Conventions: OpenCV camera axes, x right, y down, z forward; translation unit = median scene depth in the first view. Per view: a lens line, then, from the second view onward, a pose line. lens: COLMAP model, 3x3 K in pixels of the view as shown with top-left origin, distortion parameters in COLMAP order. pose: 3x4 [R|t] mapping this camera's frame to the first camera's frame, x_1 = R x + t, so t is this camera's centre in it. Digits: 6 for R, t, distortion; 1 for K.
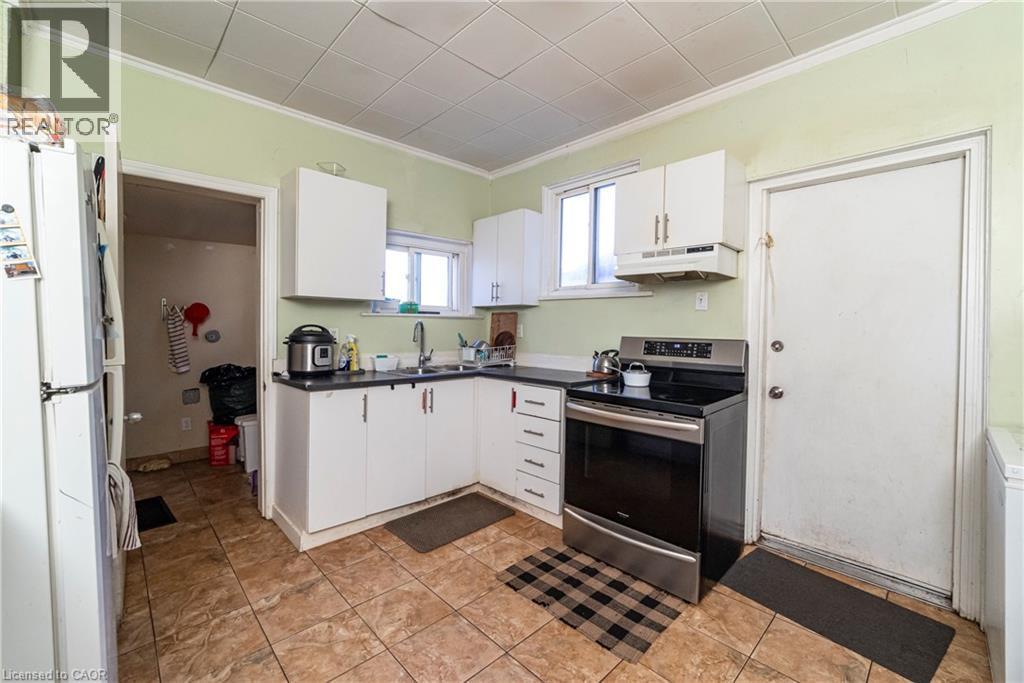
lens RADIAL K [[413.8, 0, 516.5], [0, 413.8, 327.7], [0, 0, 1]] dist [-0.000439, -0.000056]
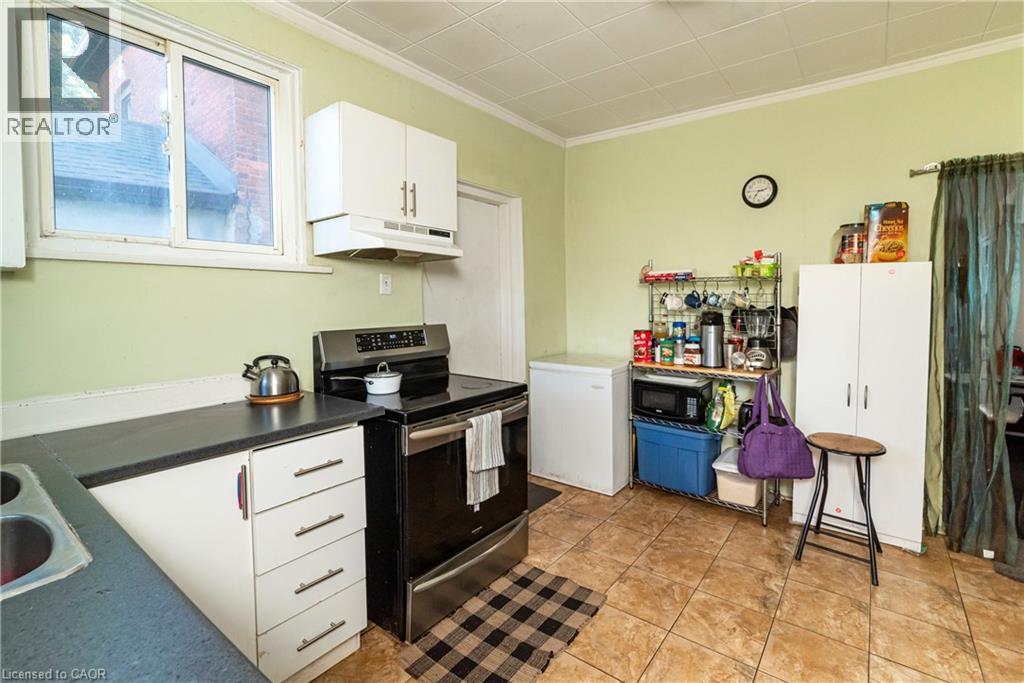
lens RADIAL K [[482.4, 0, 515.1], [0, 482.4, 308.2], [0, 0, 1]] dist [0.000731, 0.000140]
pose [[-0.149261, -0.024944, 0.988483, -0.696047], [0.013454, 0.999538, 0.027254, -0.041632], [-0.988706, 0.017367, -0.148856, 0.980853]]
